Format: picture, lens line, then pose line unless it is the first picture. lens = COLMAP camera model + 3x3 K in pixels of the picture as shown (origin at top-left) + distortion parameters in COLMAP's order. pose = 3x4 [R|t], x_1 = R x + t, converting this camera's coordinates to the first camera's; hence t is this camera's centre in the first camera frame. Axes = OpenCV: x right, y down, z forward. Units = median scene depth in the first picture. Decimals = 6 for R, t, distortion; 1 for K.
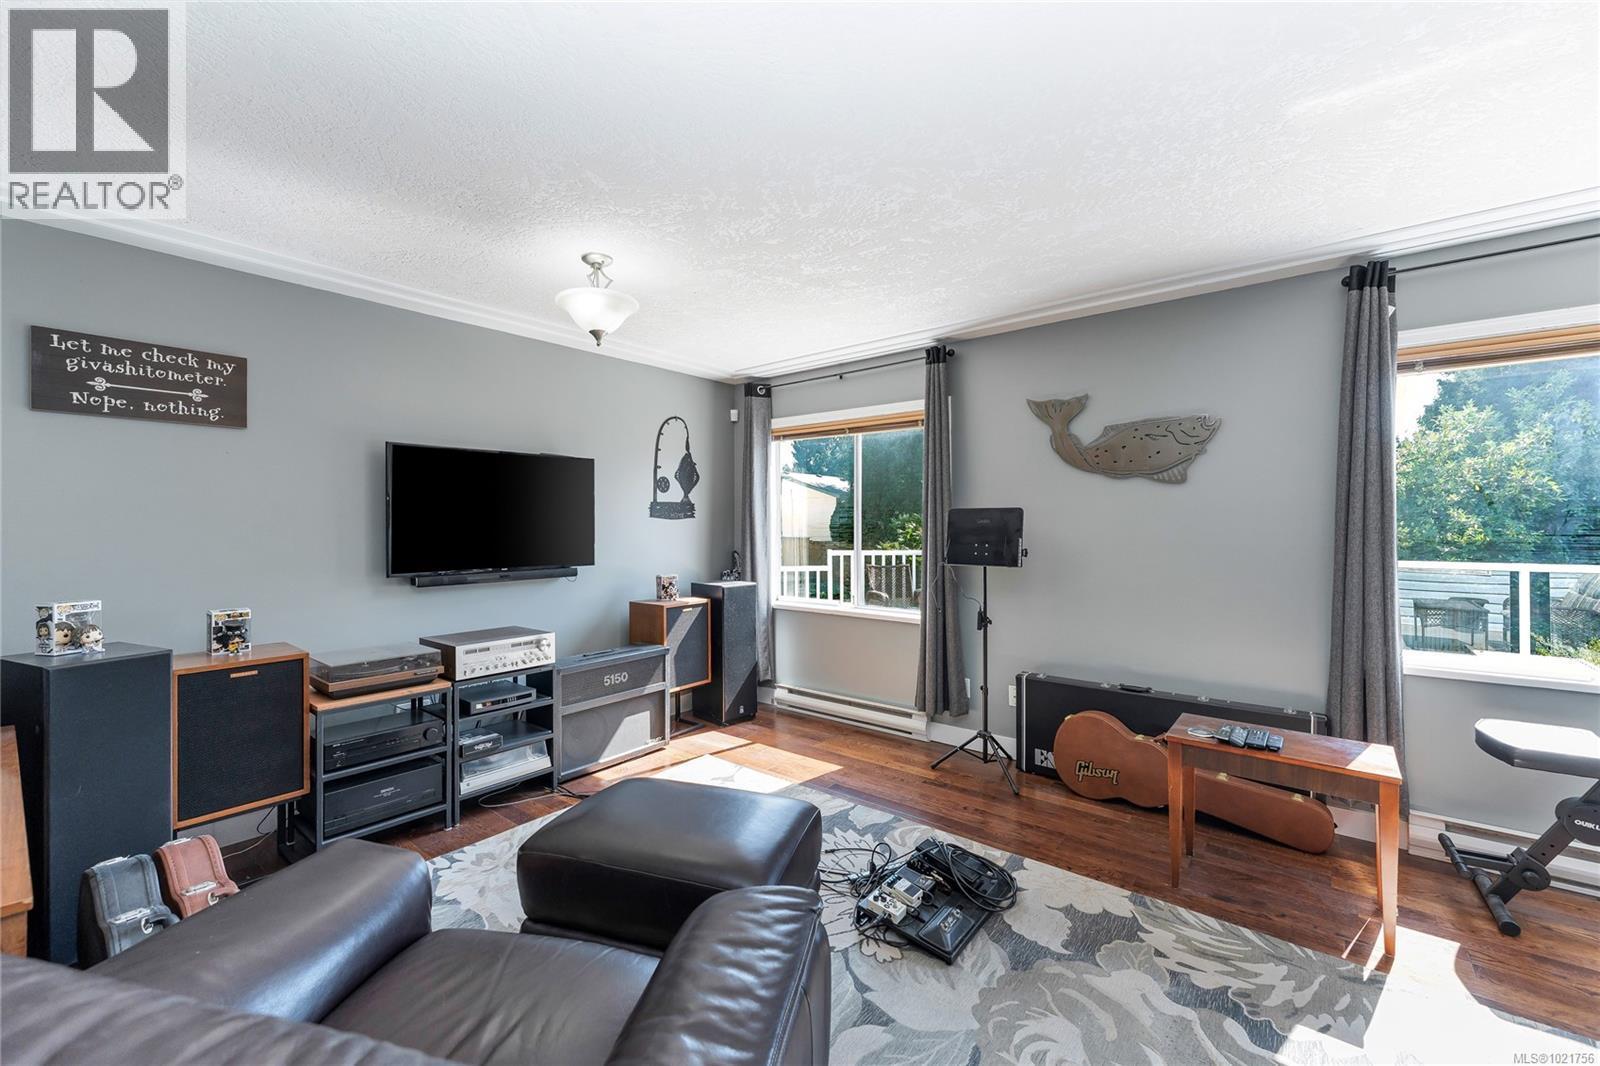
lens RADIAL K [[645.6, 0, 800.0], [0, 645.6, 533.0], [0, 0, 1]] dist [-0.027182, 0.000666]
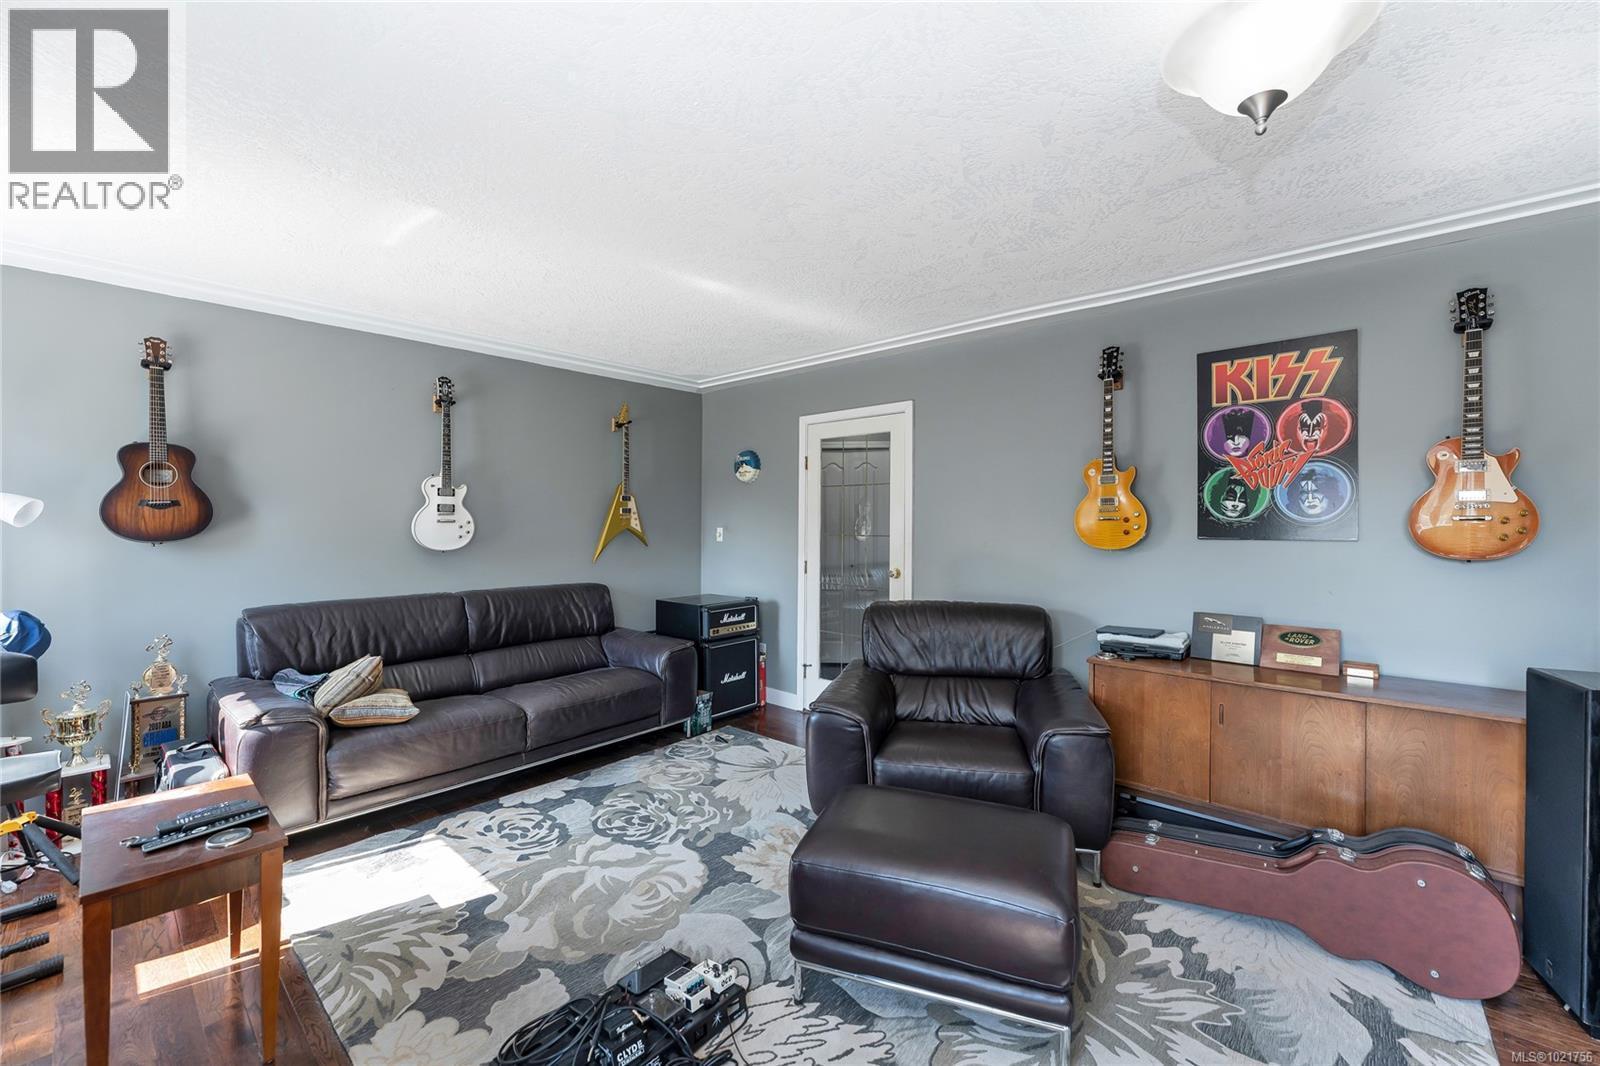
lens RADIAL K [[645.6, 0, 800.0], [0, 645.6, 533.0], [0, 0, 1]] dist [-0.027182, 0.000666]
pose [[-0.998885, 0.004074, 0.047029, -0.027749], [0.005139, 0.999733, 0.022543, -0.036487], [-0.046924, 0.022760, -0.998639, 2.104830]]
